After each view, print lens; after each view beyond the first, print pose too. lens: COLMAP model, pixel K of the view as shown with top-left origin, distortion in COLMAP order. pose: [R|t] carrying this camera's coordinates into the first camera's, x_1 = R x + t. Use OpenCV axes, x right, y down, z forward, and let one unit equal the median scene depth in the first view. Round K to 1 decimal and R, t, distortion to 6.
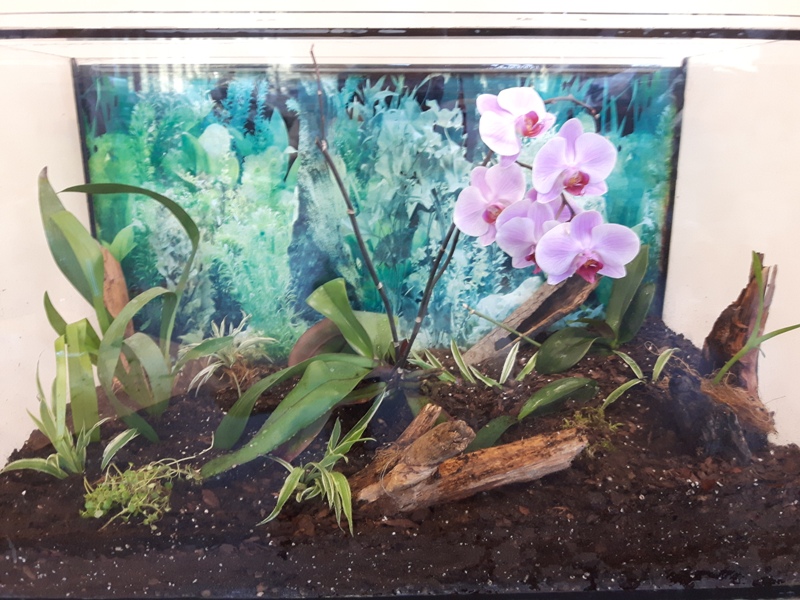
lens RADIAL K [[719.8, 0, 373.2], [0, 719.8, 300.1], [0, 0, 1]] dist [0.048252, -0.134828]
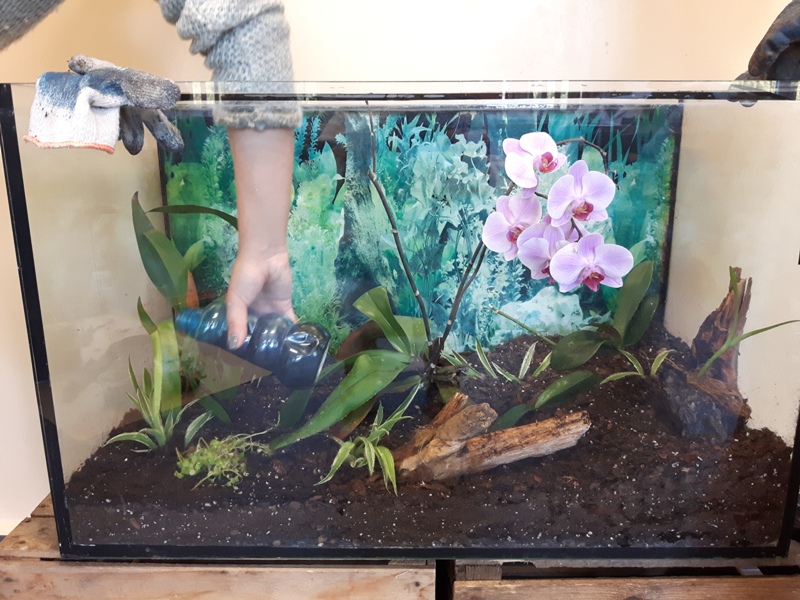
lens RADIAL K [[730.1, 0, 367.4], [0, 730.1, 294.0], [0, 0, 1]] dist [0.116543, -0.349281]
pose [[0.999442, 0.005842, -0.032901, -0.027378], [-0.006511, 0.999773, -0.020267, 0.005253], [0.032775, 0.020470, 0.999253, -0.179985]]
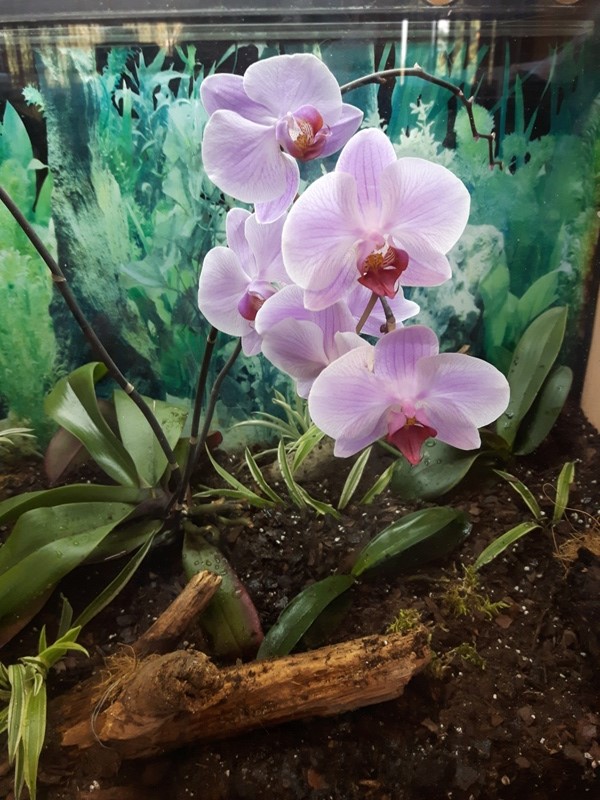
lens RADIAL K [[705.2, 0, 300.0], [0, 705.2, 400.0], [0, 0, 1]] dist [0.010224, -0.144796]
pose [[0.999644, 0.001735, -0.026629, 0.150996], [0.002101, 0.989669, 0.143356, -0.082913], [0.026603, -0.143361, 0.989313, 0.325821]]
